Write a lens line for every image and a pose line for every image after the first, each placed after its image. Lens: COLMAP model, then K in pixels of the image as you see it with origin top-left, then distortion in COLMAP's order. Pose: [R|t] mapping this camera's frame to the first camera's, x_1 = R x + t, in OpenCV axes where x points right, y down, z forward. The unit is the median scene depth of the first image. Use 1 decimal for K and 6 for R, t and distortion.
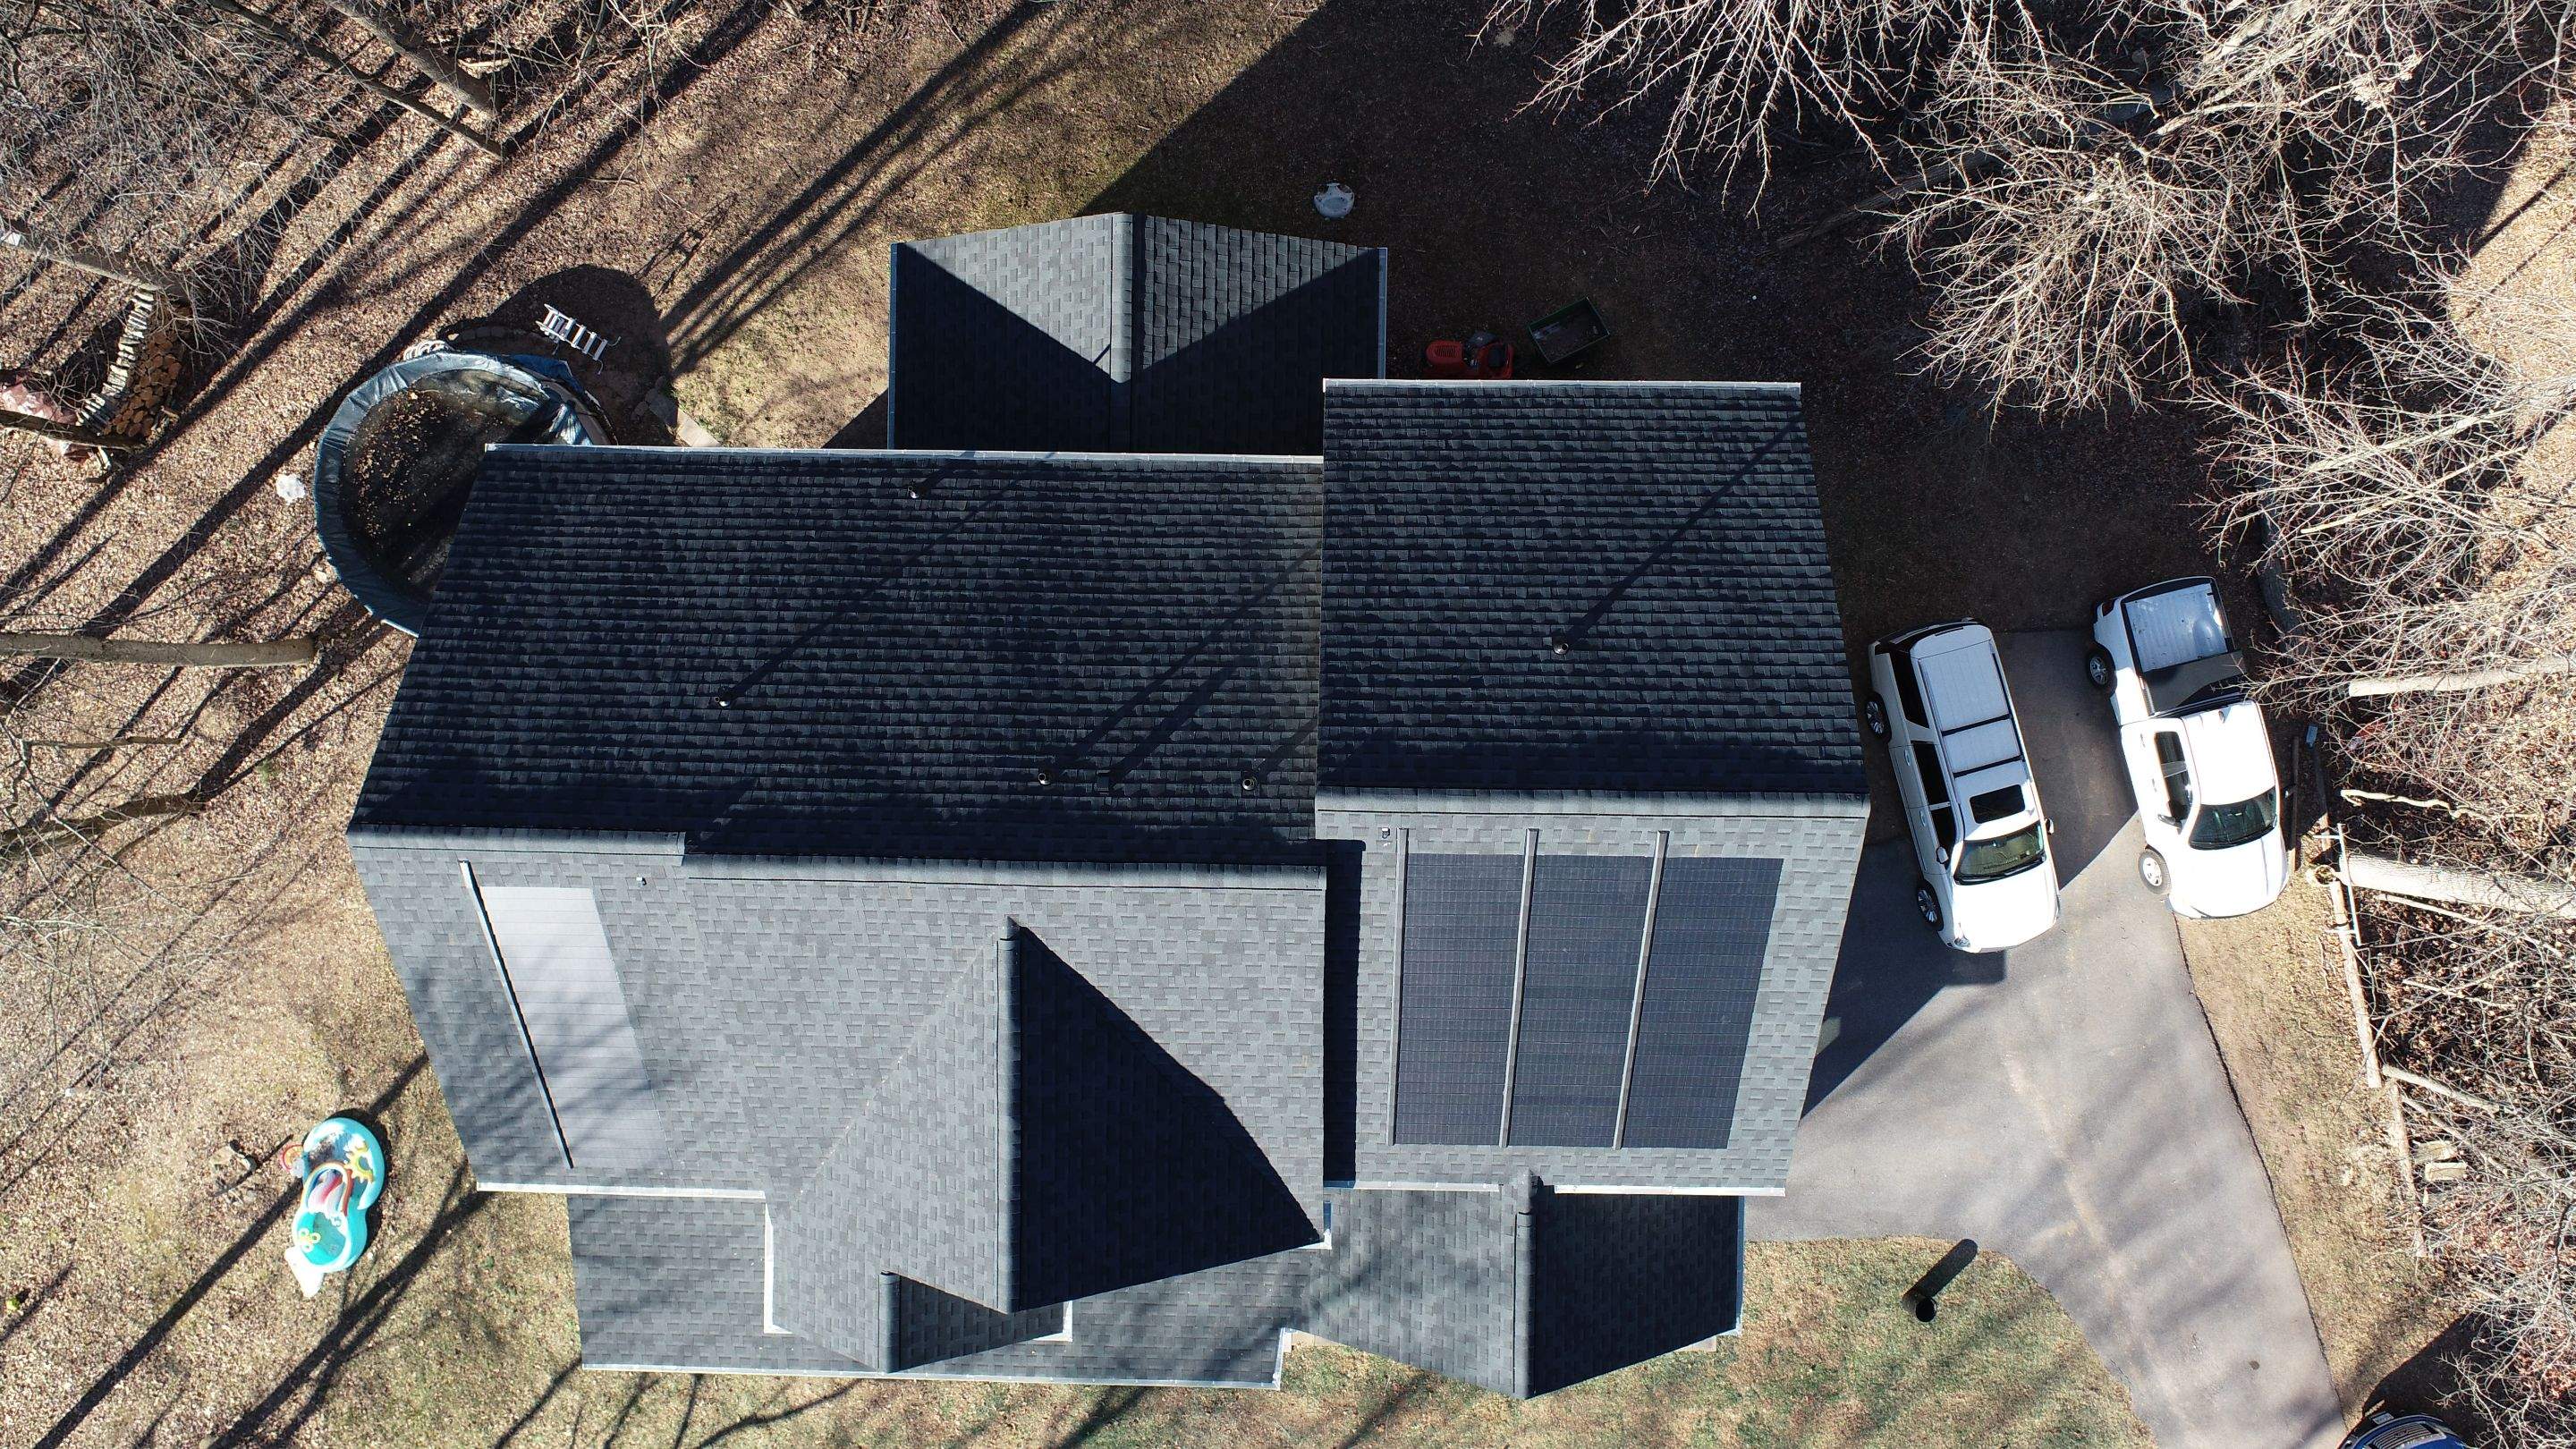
lens RADIAL K [[1745.4, 0, 1296.2], [0, 1745.4, 717.7], [0, 0, 1]] dist [-0.018046, 0.010575]
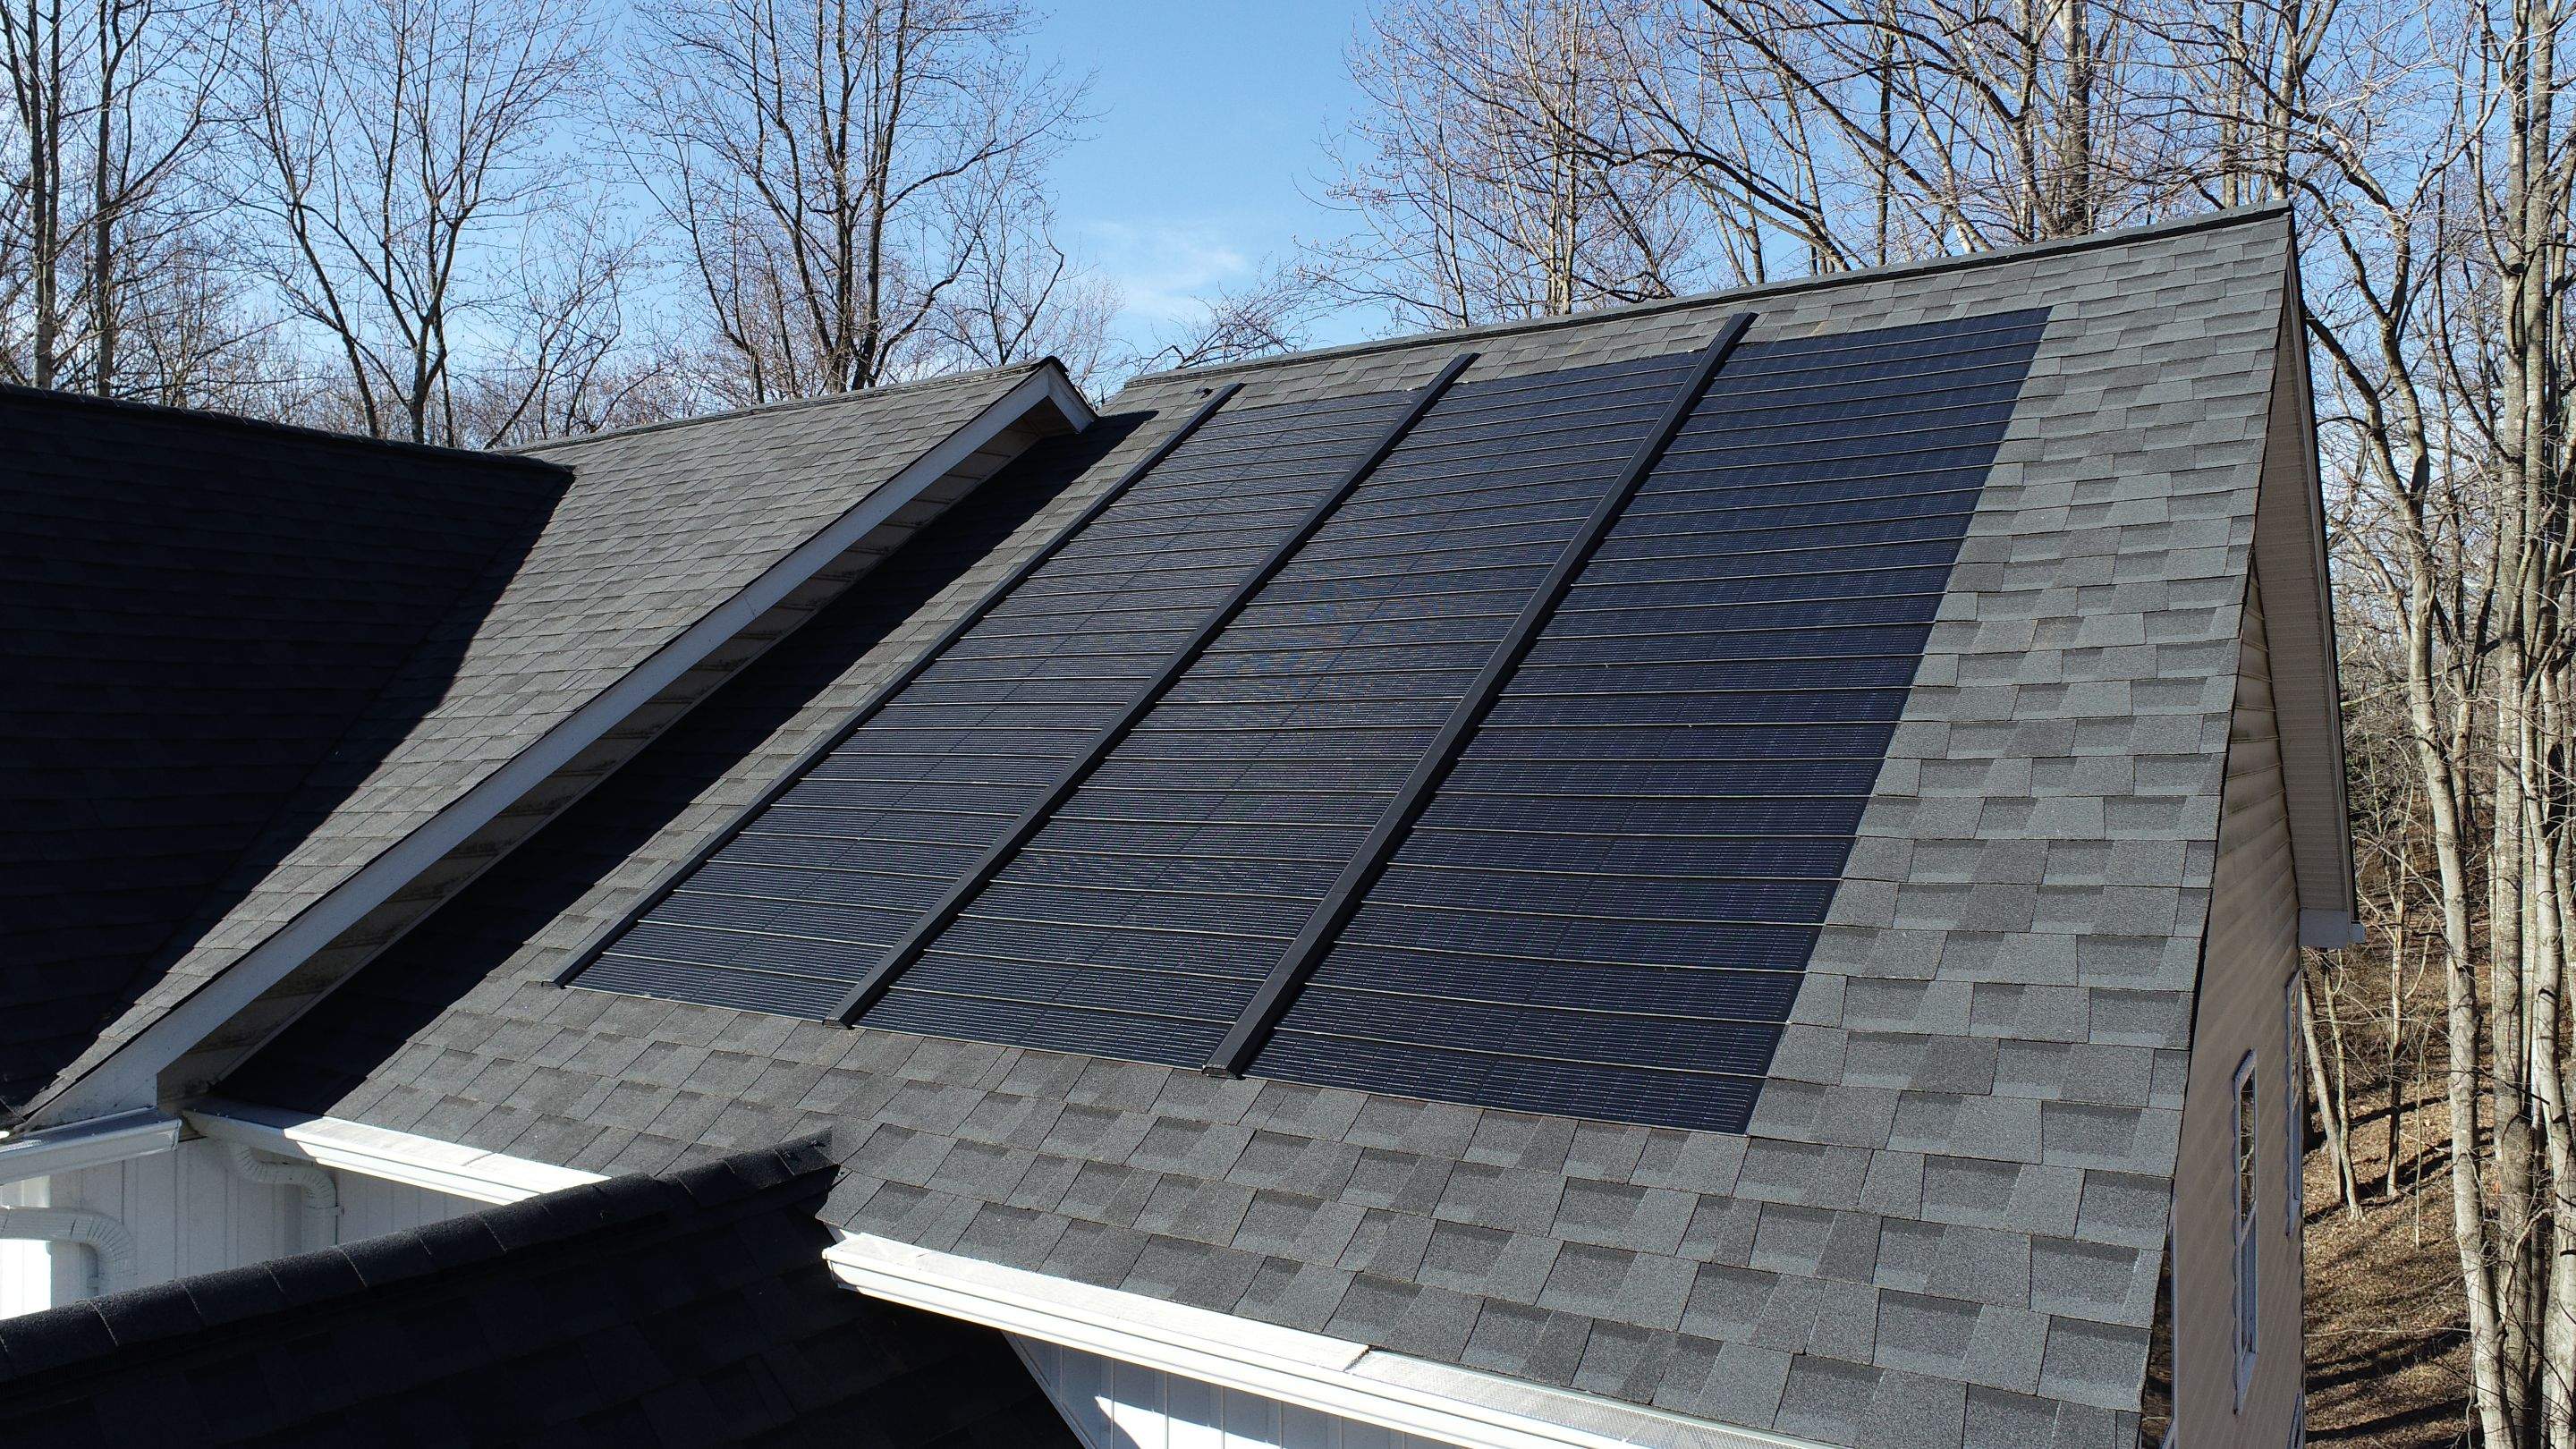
lens RADIAL K [[1745.4, 0, 1295.0], [0, 1745.4, 735.4], [0, 0, 1]] dist [-0.018046, 0.010575]
pose [[0.844872, 0.012298, -0.534827, 0.297563], [-0.534795, -0.006018, -0.844960, 0.412061], [-0.013610, 0.999906, 0.001492, 0.949922]]
